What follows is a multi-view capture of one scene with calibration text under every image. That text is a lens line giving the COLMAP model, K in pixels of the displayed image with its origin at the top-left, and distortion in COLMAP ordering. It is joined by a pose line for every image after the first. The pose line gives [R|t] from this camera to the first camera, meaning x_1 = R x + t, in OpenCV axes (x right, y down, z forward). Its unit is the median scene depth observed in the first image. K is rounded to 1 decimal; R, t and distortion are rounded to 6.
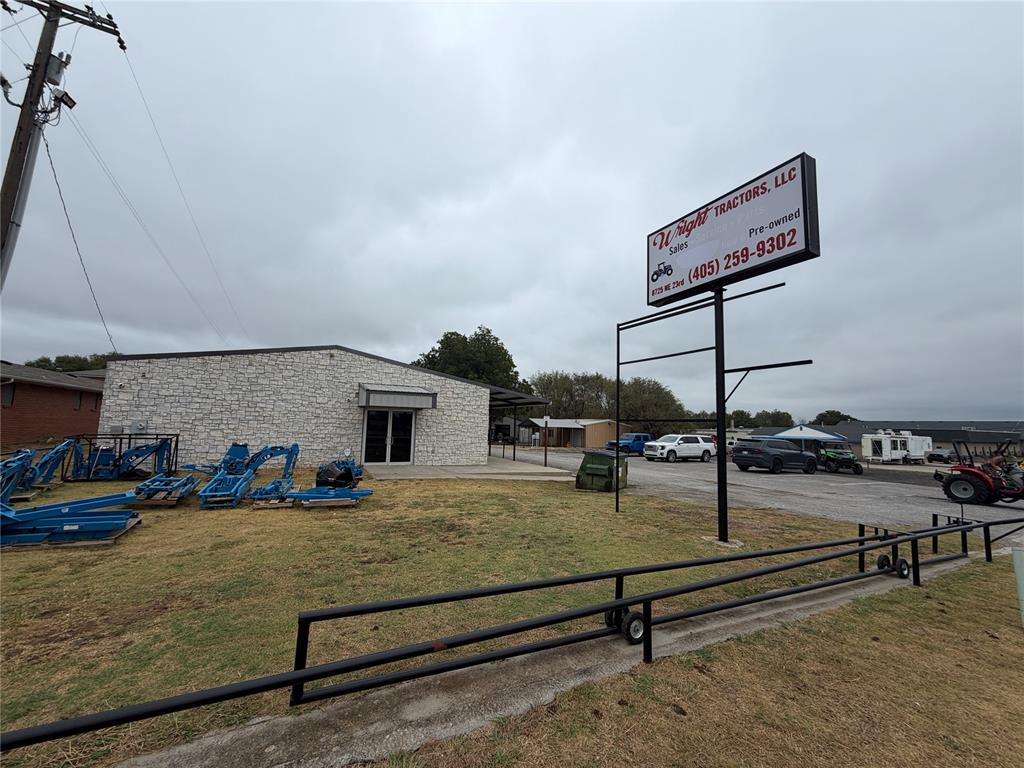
lens RADIAL K [[408.1, 0, 508.8], [0, 408.1, 383.4], [0, 0, 1]] dist [0.000544, -0.000200]
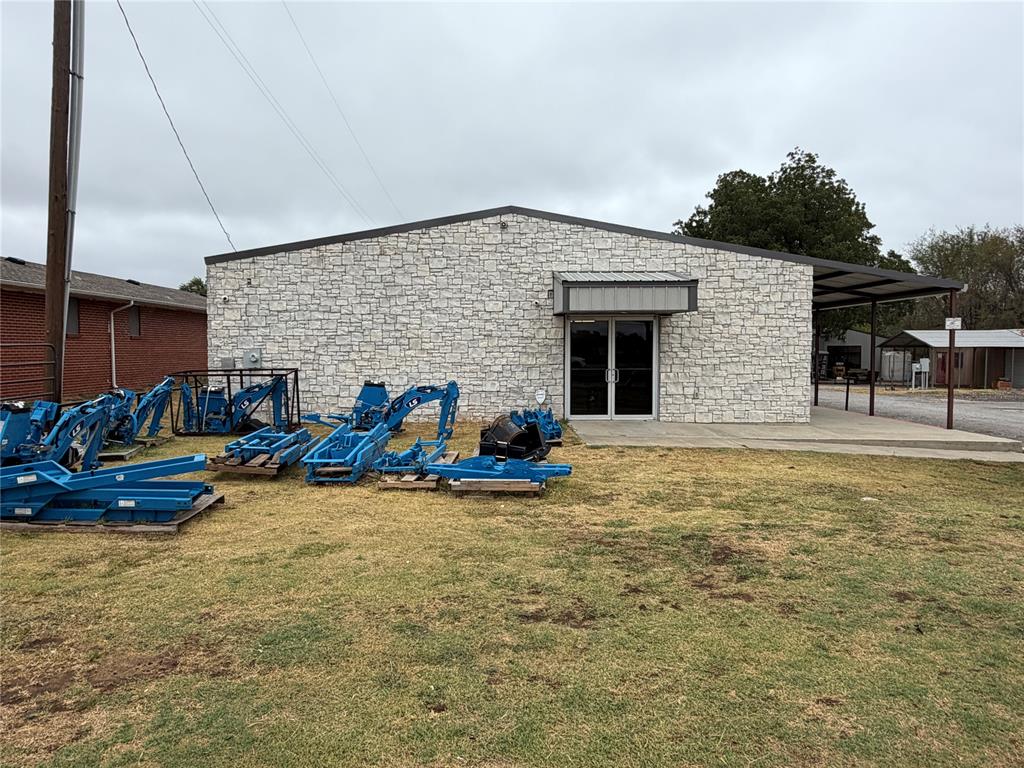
lens RADIAL K [[710.6, 0, 503.3], [0, 710.6, 381.8], [0, 0, 1]] dist [-0.000928, 0.000995]
pose [[0.894627, -0.007797, -0.446746, -0.001709], [0.071013, 0.989620, 0.124935, 0.029418], [0.441135, -0.143495, 0.885895, 0.144661]]
